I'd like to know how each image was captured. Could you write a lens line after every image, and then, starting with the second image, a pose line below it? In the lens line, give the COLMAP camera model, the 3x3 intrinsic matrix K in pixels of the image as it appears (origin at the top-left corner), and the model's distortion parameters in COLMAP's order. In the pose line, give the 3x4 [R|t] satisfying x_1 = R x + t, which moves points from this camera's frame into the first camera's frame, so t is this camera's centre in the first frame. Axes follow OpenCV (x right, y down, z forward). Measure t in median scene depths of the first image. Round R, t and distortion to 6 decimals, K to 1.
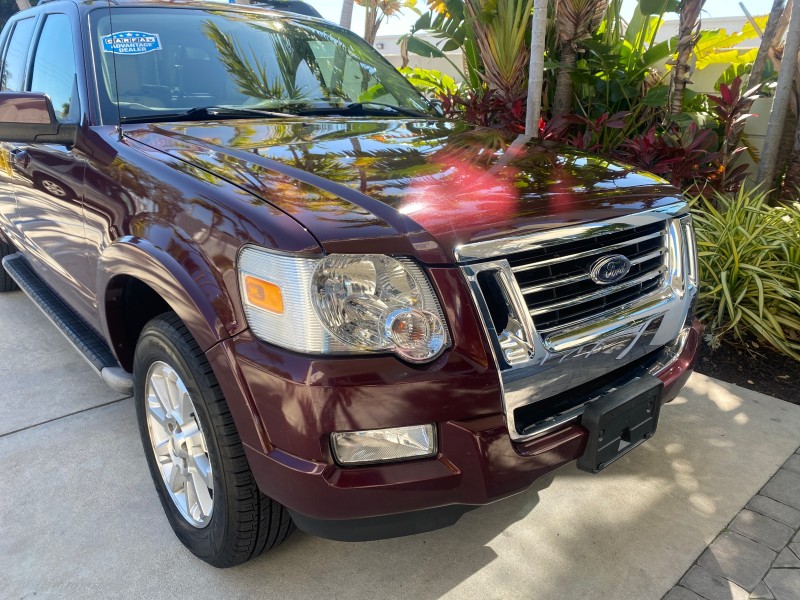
lens RADIAL K [[615.6, 0, 406.8], [0, 615.6, 296.0], [0, 0, 1]] dist [0.016630, -0.018370]
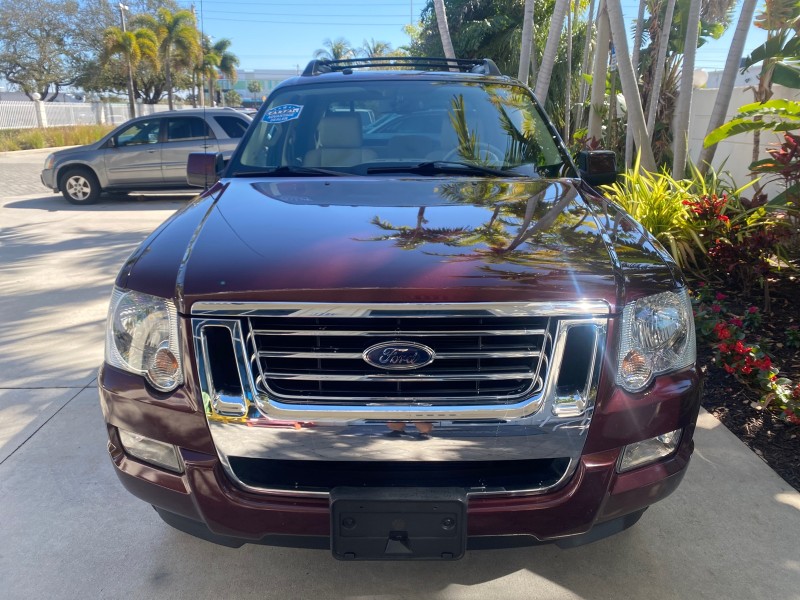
lens RADIAL K [[615.6, 0, 399.5], [0, 615.6, 302.9], [0, 0, 1]] dist [0.016630, -0.018370]
pose [[0.751201, 0.163579, -0.639483, 0.416022], [-0.187192, 0.981826, 0.031256, -0.068539], [0.632974, 0.096226, 0.768169, 0.127097]]
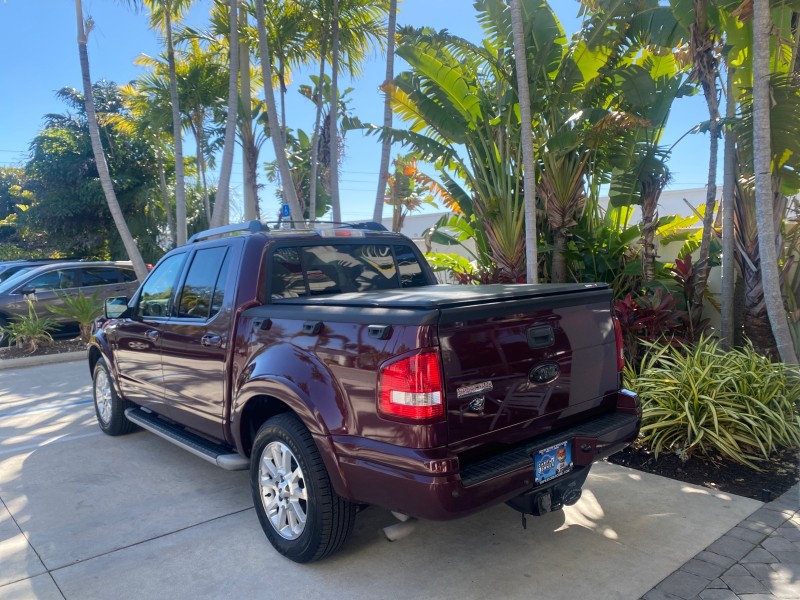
lens RADIAL K [[615.6, 0, 403.3], [0, 615.6, 296.0], [0, 0, 1]] dist [0.016630, -0.018370]
pose [[0.998199, -0.048186, -0.035722, -0.028324], [0.037360, 0.965364, -0.258217, 0.060092], [0.046927, 0.256417, 0.965426, -0.349843]]
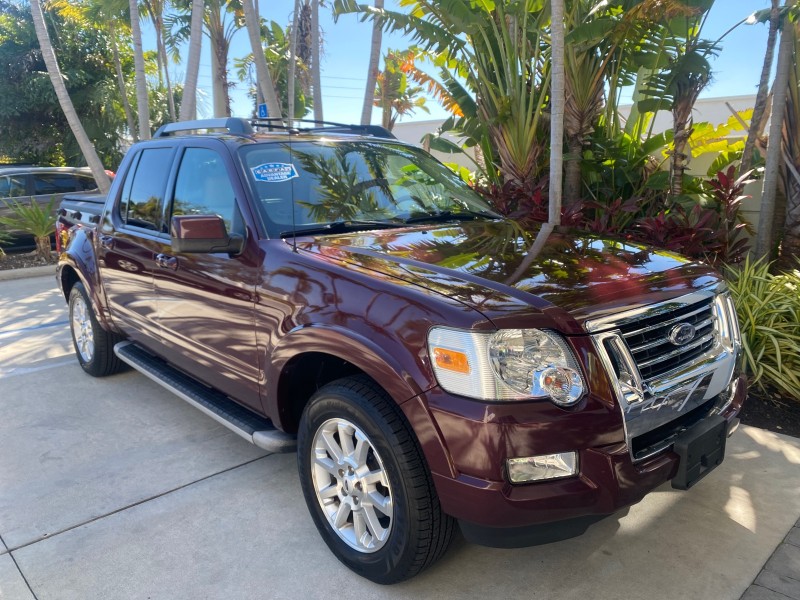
lens RADIAL K [[615.6, 0, 405.5], [0, 615.6, 297.6], [0, 0, 1]] dist [0.016630, -0.018370]
pose [[0.999206, -0.038517, 0.010212, -0.129440], [0.039457, 0.992167, -0.118525, 0.006271], [-0.005567, 0.118833, 0.992899, -0.155504]]
